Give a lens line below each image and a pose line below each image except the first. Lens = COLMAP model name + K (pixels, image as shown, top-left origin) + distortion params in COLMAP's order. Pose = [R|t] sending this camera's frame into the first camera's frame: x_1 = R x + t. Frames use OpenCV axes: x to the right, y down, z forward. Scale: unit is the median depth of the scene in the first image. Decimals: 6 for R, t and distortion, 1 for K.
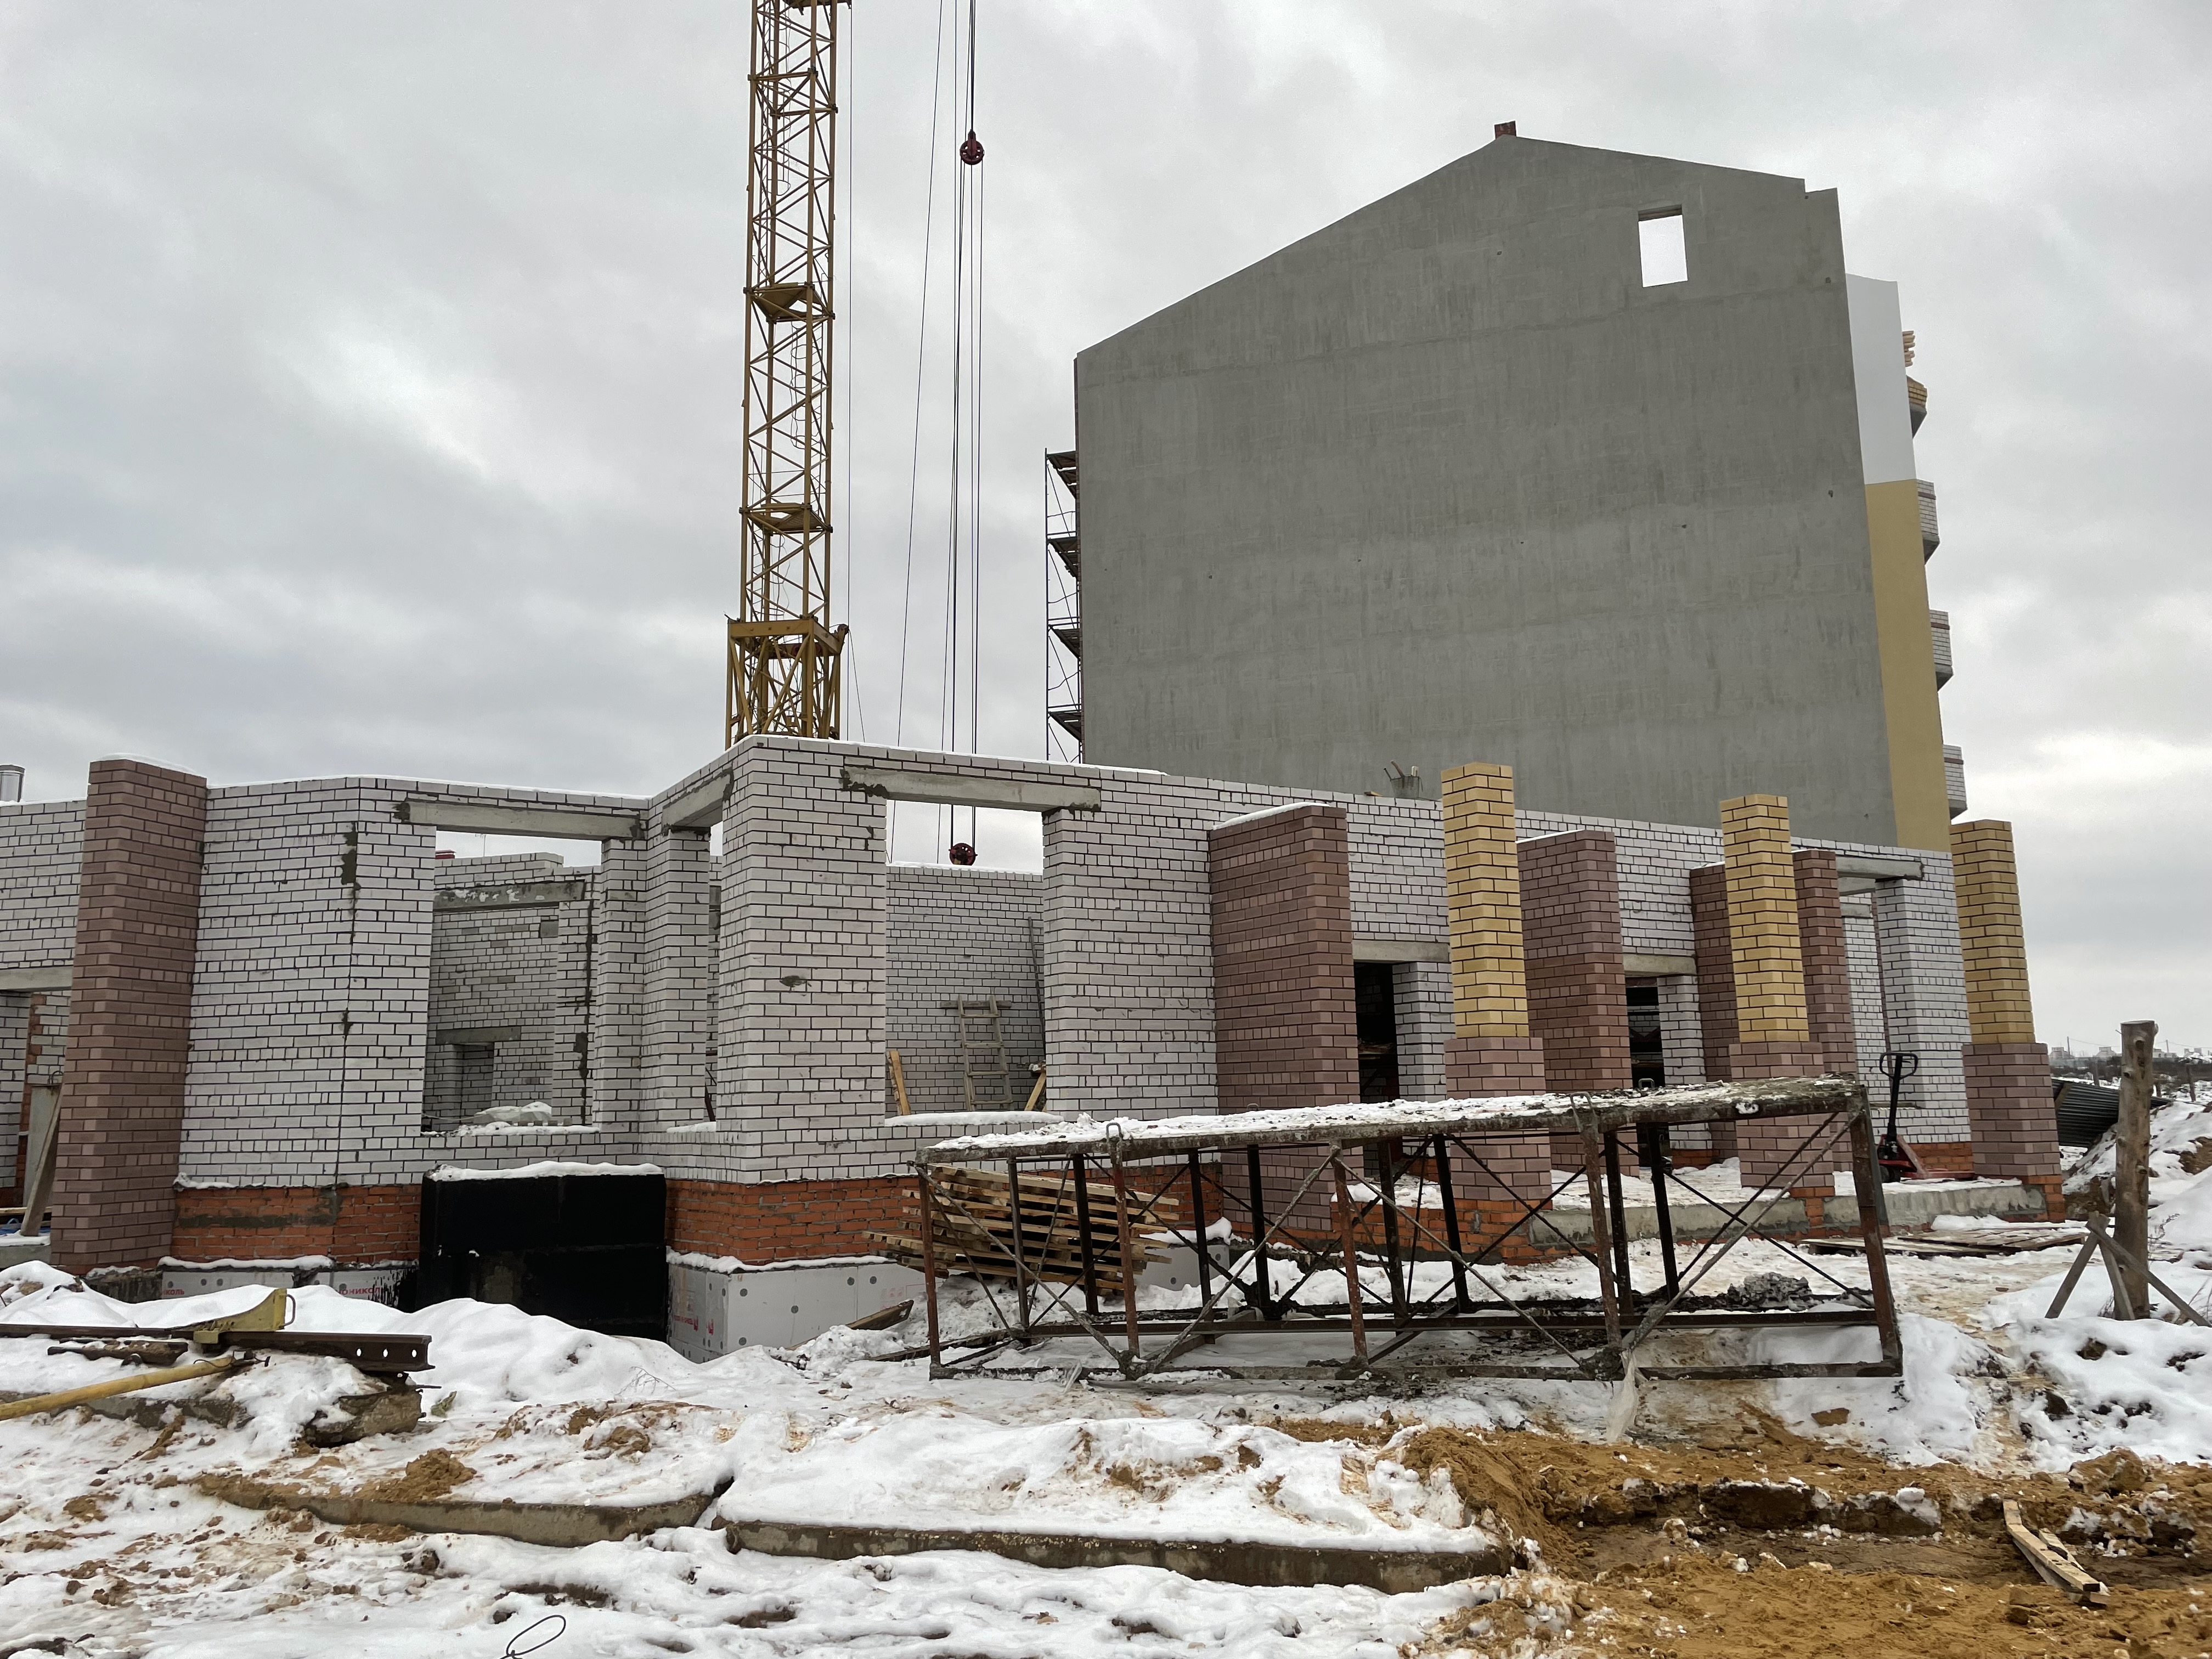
lens RADIAL K [[1651.0, 0, 1107.7], [0, 1651.0, 818.3], [0, 0, 1]] dist [0.100511, -0.145549]
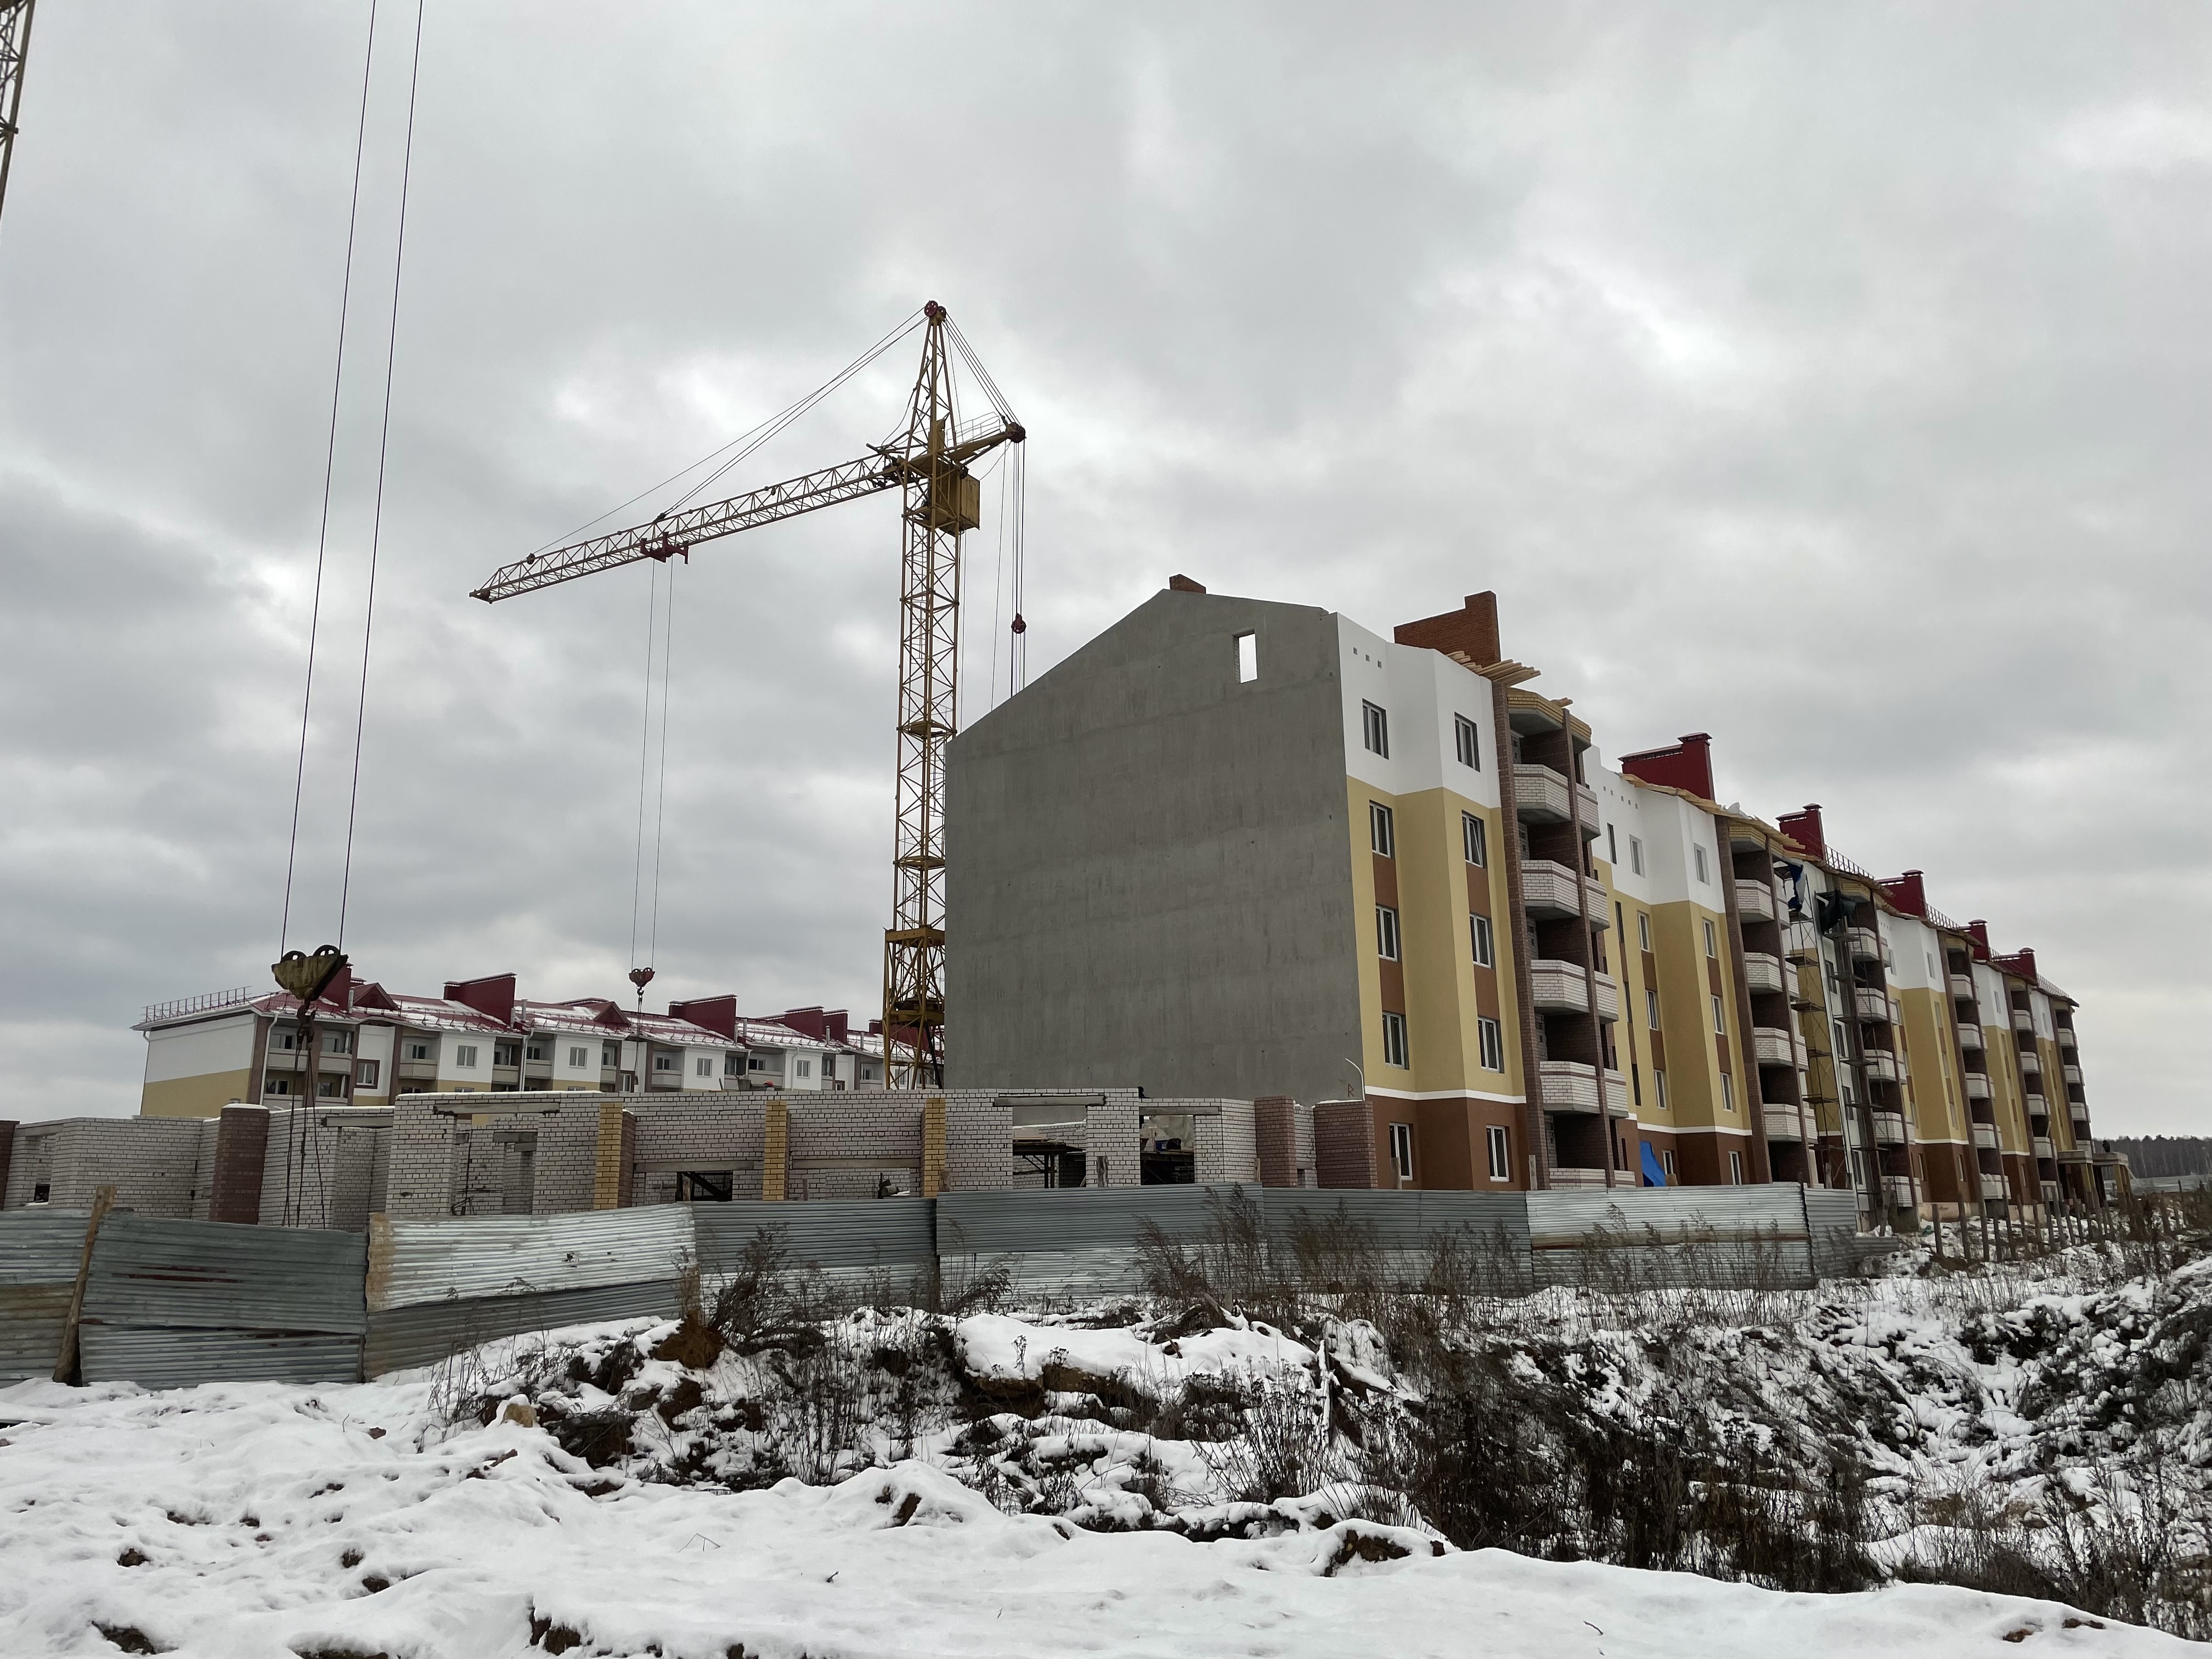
lens RADIAL K [[1651.0, 0, 1107.7], [0, 1651.0, 818.3], [0, 0, 1]] dist [0.100511, -0.145549]
pose [[0.936673, -0.085944, -0.339496, 0.745677], [0.063654, 0.995053, -0.076277, -0.090829], [0.344372, 0.049836, 0.937510, -0.472964]]
